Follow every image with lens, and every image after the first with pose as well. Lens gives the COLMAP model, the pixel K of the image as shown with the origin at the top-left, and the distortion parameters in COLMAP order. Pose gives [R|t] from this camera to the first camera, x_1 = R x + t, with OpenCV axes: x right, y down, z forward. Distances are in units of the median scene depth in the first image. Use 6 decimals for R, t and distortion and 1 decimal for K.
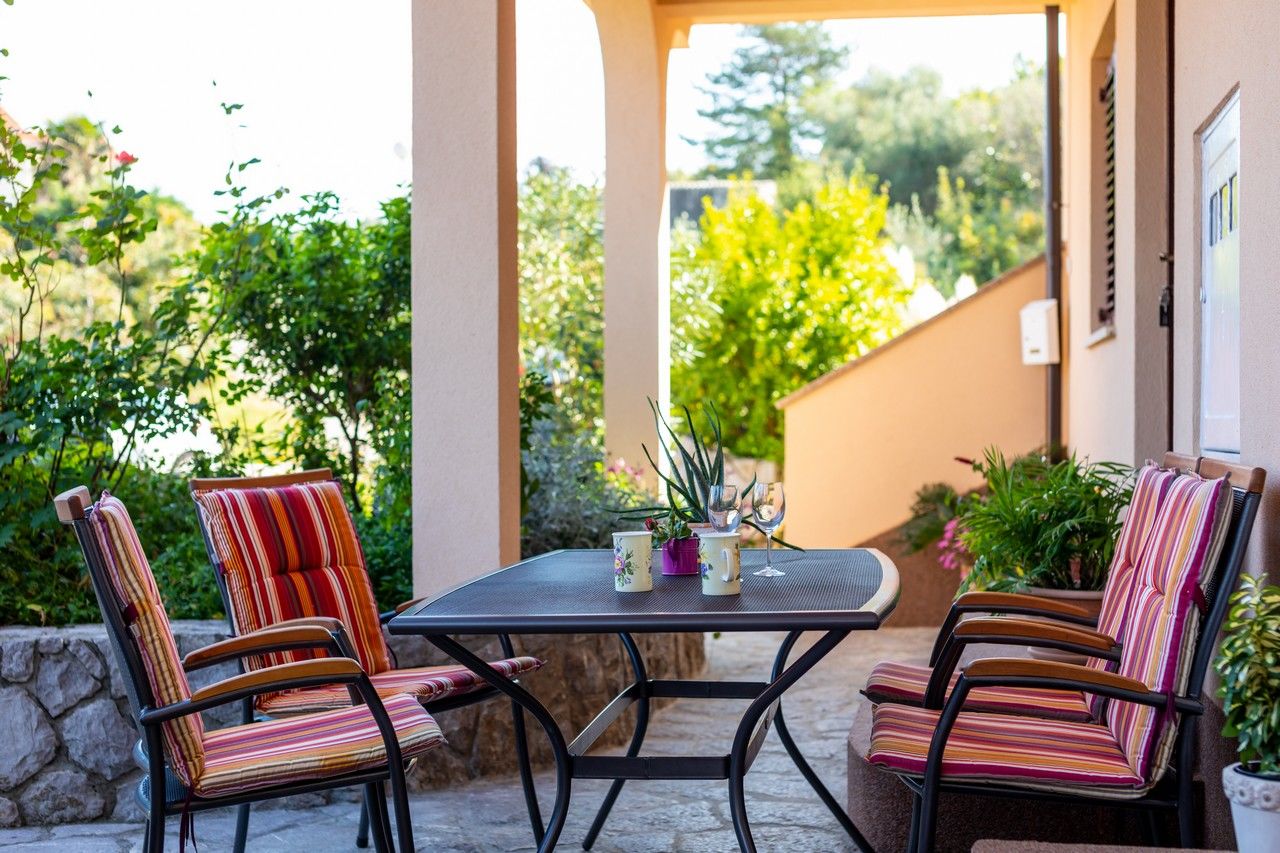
lens RADIAL K [[1749.1, 0, 640.0], [0, 1749.1, 426.5], [0, 0, 1]] dist [-0.011769, 0.012567]
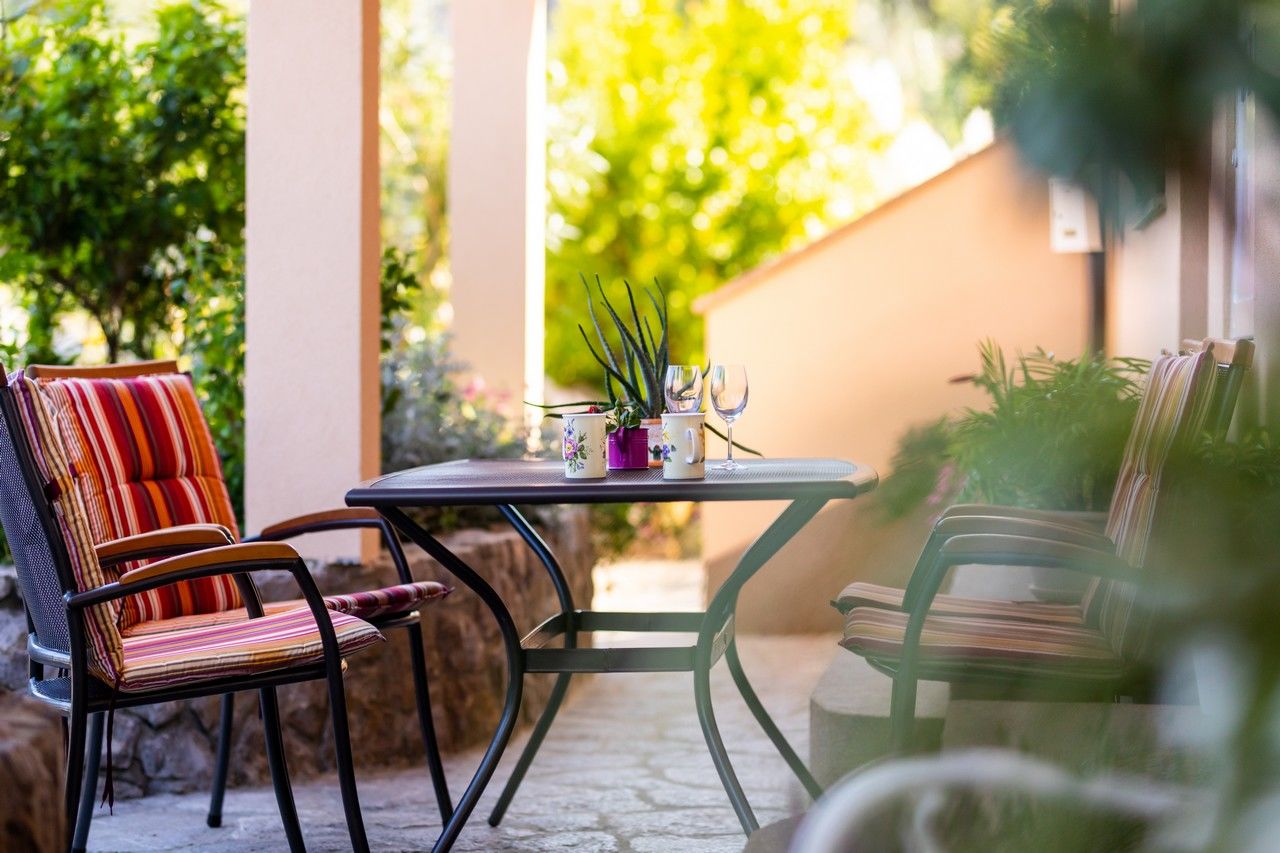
lens RADIAL K [[3225.7, 0, 612.7], [0, 3225.7, 365.4], [0, 0, 1]] dist [-0.009167, 0.089607]
pose [[0.997713, 0.007411, 0.067192, -0.079395], [-0.007185, 0.999968, -0.003605, 0.032014], [-0.067216, 0.003114, 0.997734, -0.521008]]
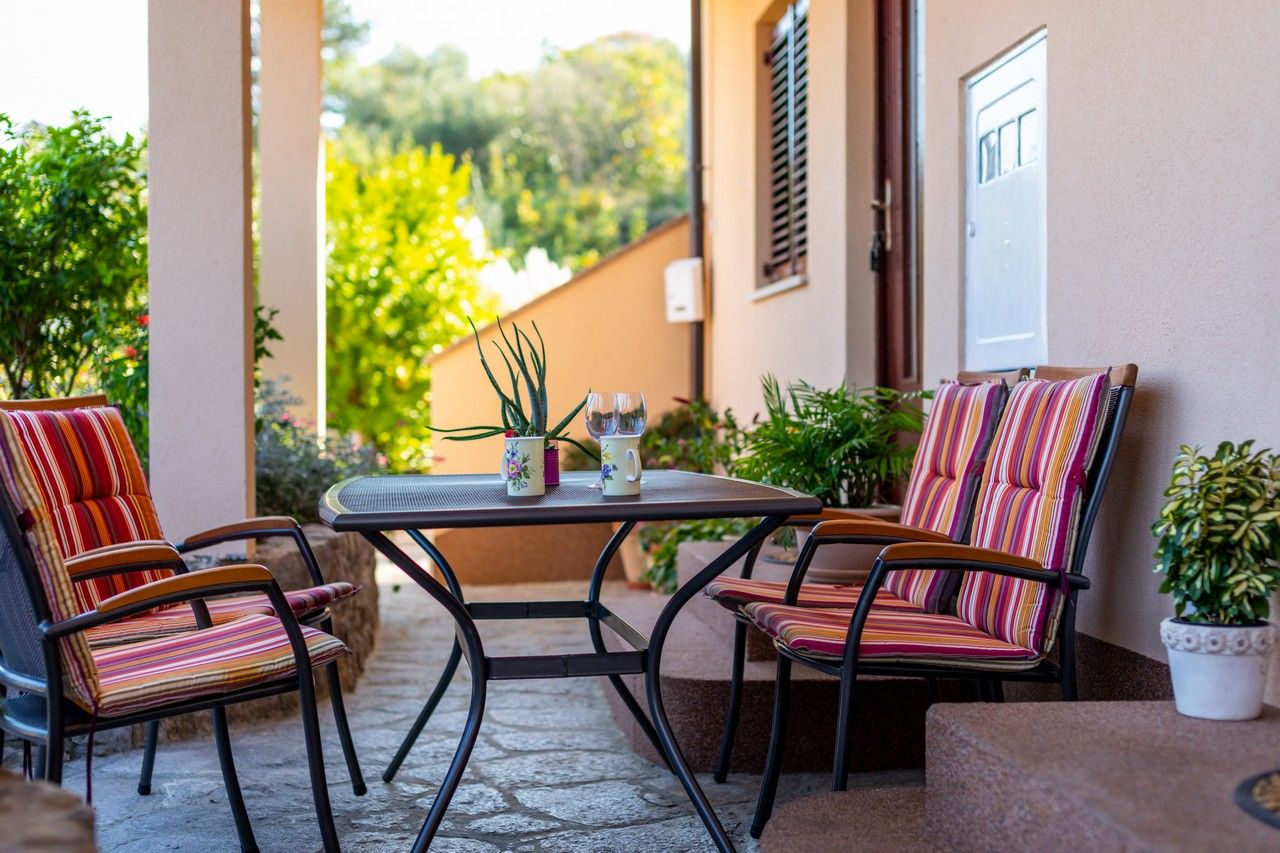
lens RADIAL K [[1779.3, 0, 640.4], [0, 1779.3, 420.0], [0, 0, 1]] dist [-0.002378, 0.015049]
pose [[0.961640, -0.003138, 0.274296, -0.169996], [0.002059, 0.999989, 0.004223, 0.036159], [-0.274306, -0.003497, 0.961636, 0.003600]]
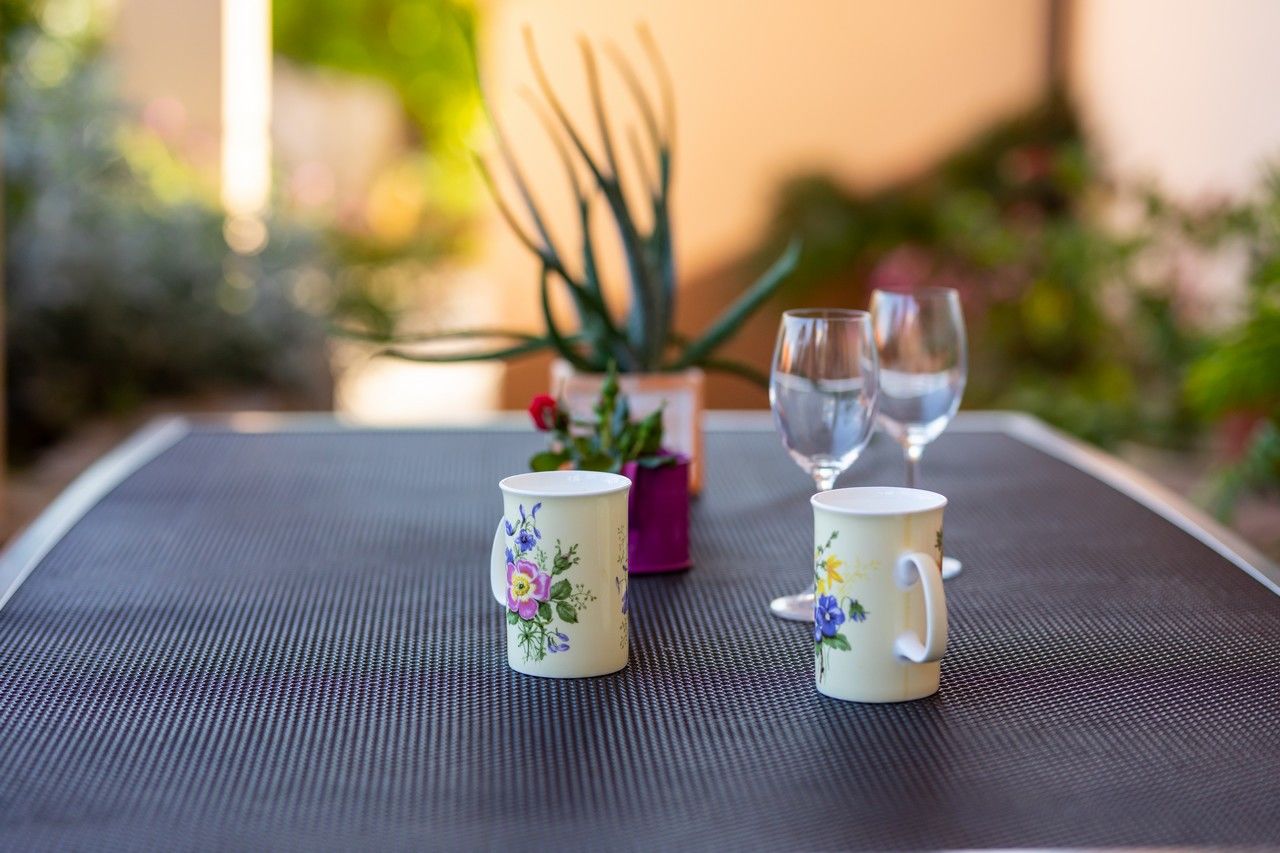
lens RADIAL K [[3225.7, 0, 612.7], [0, 3225.7, 365.4], [0, 0, 1]] dist [-0.009167, 0.089607]
pose [[0.984377, -0.005012, 0.176003, -0.073762], [-0.015578, 0.993196, 0.115408, -0.018803], [-0.175384, -0.116347, 0.977601, 0.349118]]
